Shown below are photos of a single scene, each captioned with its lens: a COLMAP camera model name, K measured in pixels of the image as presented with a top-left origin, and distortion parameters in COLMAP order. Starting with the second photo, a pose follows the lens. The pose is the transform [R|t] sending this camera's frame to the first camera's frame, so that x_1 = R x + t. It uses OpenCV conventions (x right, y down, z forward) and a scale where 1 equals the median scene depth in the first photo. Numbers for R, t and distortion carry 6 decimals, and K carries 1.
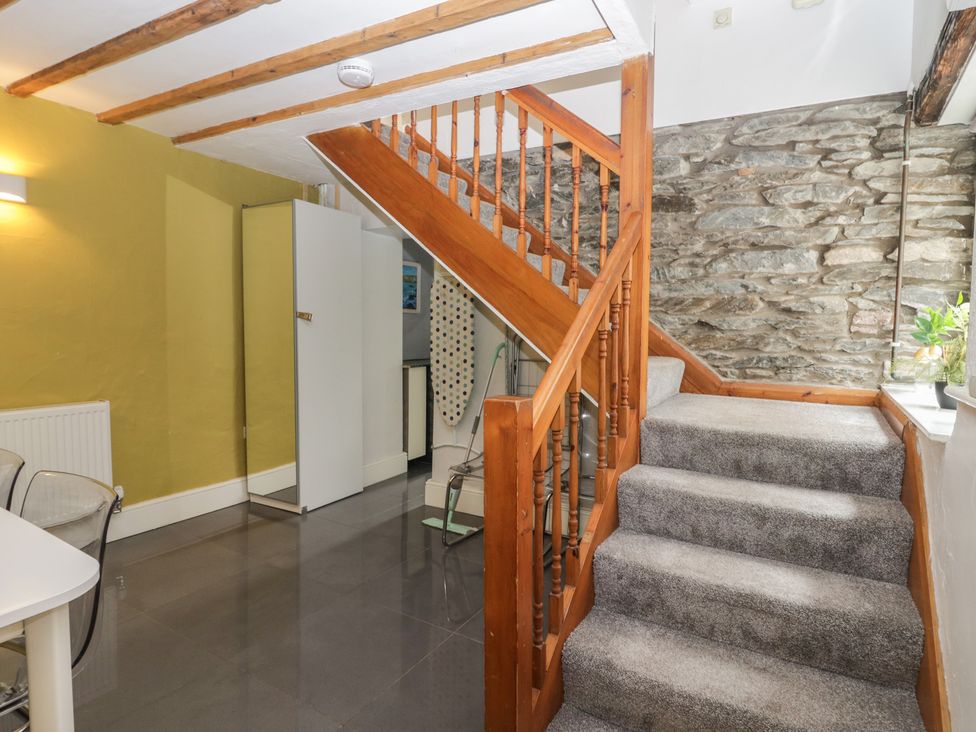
lens RADIAL K [[518.0, 0, 493.0], [0, 518.0, 364.8], [0, 0, 1]] dist [-0.000019, -0.011913]
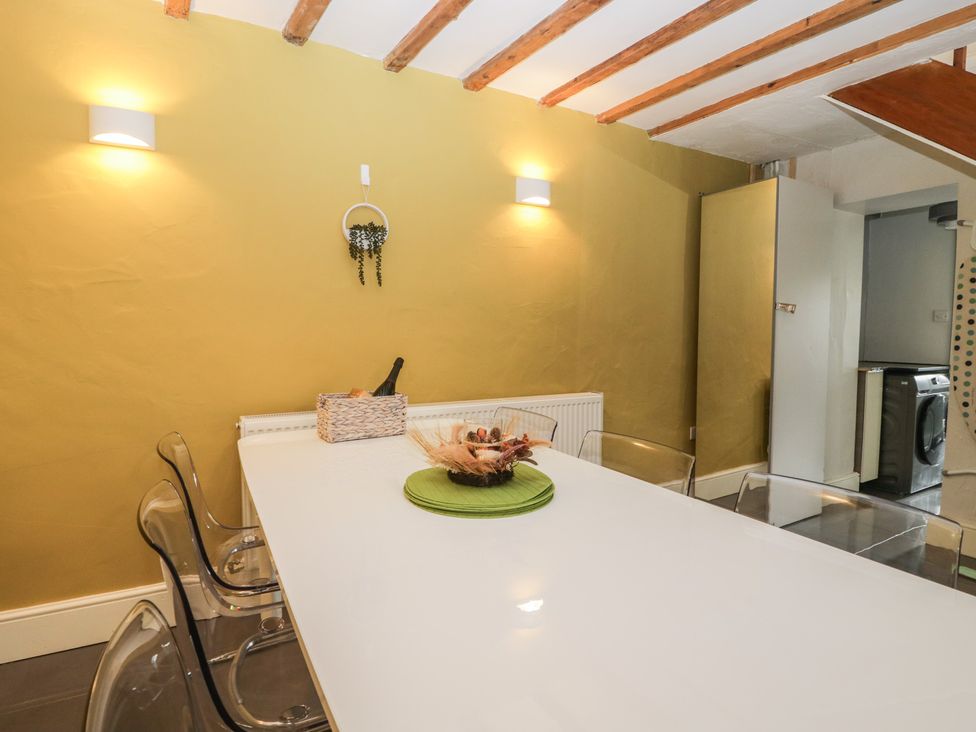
lens RADIAL K [[518.0, 0, 493.0], [0, 518.0, 364.8], [0, 0, 1]] dist [-0.000019, -0.011913]
pose [[0.883466, 0.013312, -0.468306, -0.444814], [-0.023262, 0.999610, -0.015470, 0.034253], [0.467918, 0.024561, 0.883431, -0.006265]]
